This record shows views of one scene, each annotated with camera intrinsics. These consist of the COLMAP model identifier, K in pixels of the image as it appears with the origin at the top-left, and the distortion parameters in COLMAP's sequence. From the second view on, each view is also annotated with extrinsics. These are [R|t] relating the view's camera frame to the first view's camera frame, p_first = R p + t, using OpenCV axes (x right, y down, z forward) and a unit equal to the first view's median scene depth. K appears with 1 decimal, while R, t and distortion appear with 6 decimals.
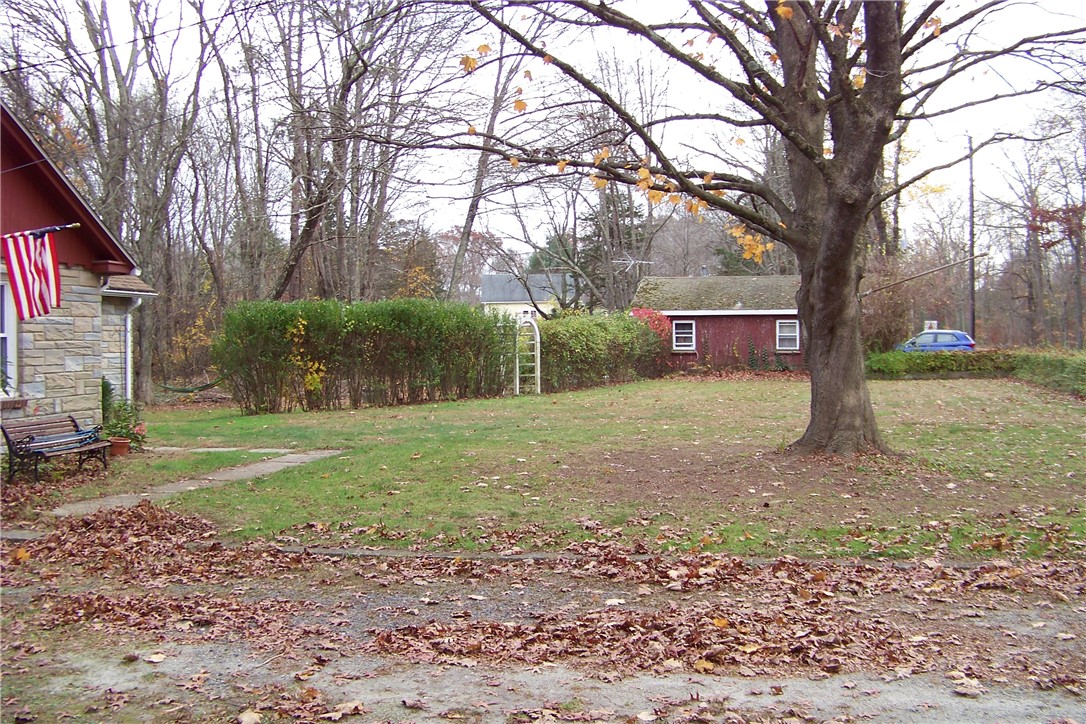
lens RADIAL K [[1143.8, 0, 543.0], [0, 1143.8, 362.0], [0, 0, 1]] dist [-0.242622, 0.306309]
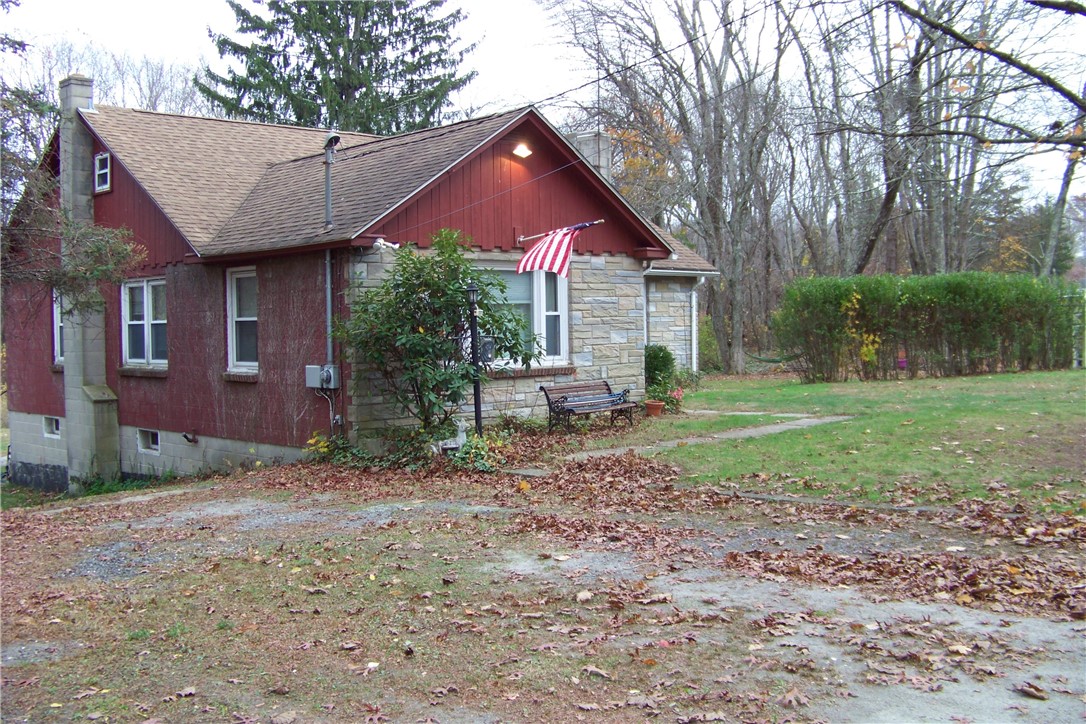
lens RADIAL K [[1143.8, 0, 543.0], [0, 1143.8, 362.0], [0, 0, 1]] dist [-0.242622, 0.306309]
pose [[0.853330, 0.009196, -0.521290, 0.093811], [0.004159, 0.999693, 0.024444, -0.001118], [0.521355, -0.023027, 0.853029, -0.050518]]
